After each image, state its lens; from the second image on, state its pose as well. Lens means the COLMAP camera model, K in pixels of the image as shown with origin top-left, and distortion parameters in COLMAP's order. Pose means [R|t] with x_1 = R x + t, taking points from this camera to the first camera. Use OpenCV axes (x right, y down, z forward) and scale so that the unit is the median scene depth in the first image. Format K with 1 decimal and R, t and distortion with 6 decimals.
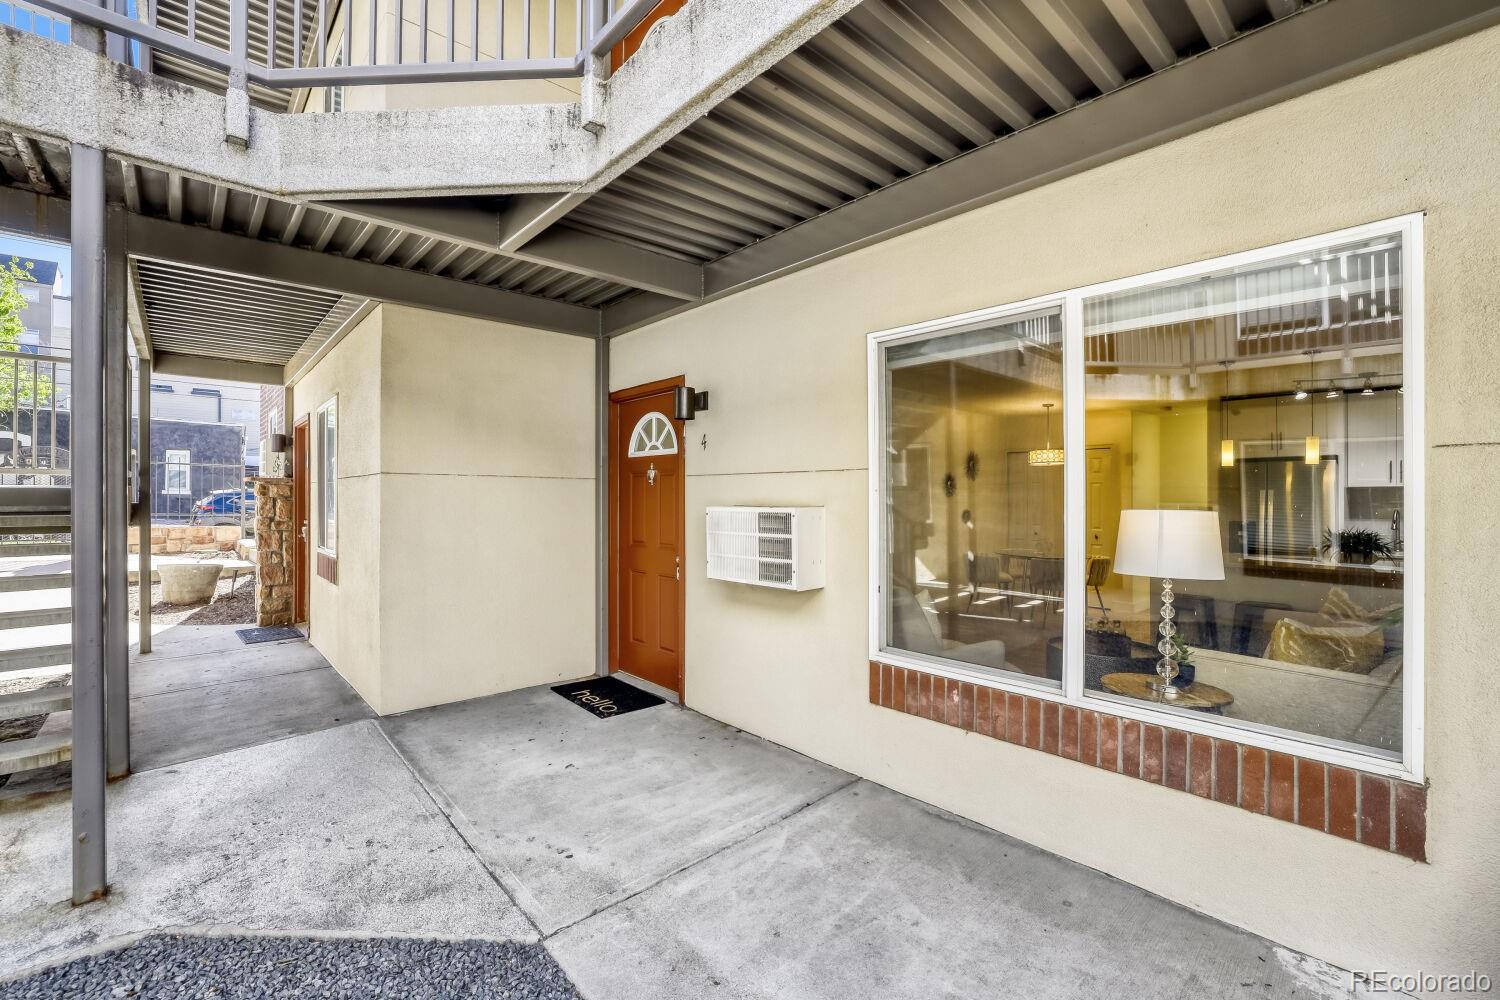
lens RADIAL K [[657.5, 0, 742.6], [0, 657.5, 500.8], [0, 0, 1]] dist [-0.046228, 0.016339]
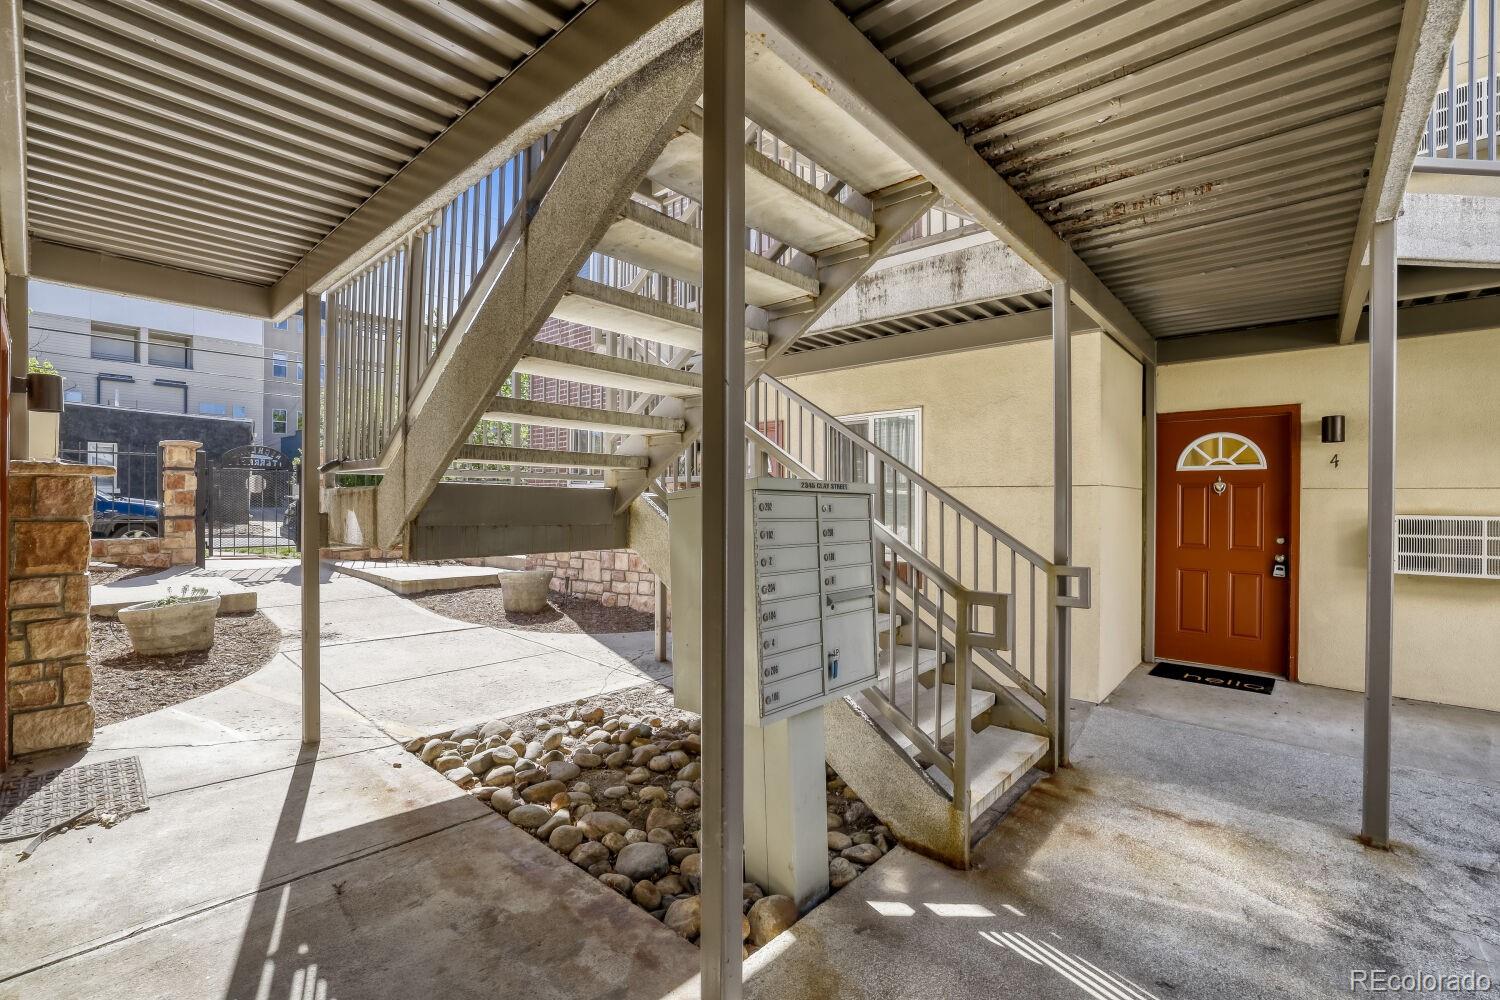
lens RADIAL K [[652.0, 0, 744.2], [0, 652.0, 503.7], [0, 0, 1]] dist [-0.043265, 0.014845]
pose [[0.992582, 0.003323, 0.121531, -1.128307], [-0.003436, 0.999994, 0.000723, -0.007623], [-0.121528, -0.001135, 0.992587, -0.019437]]
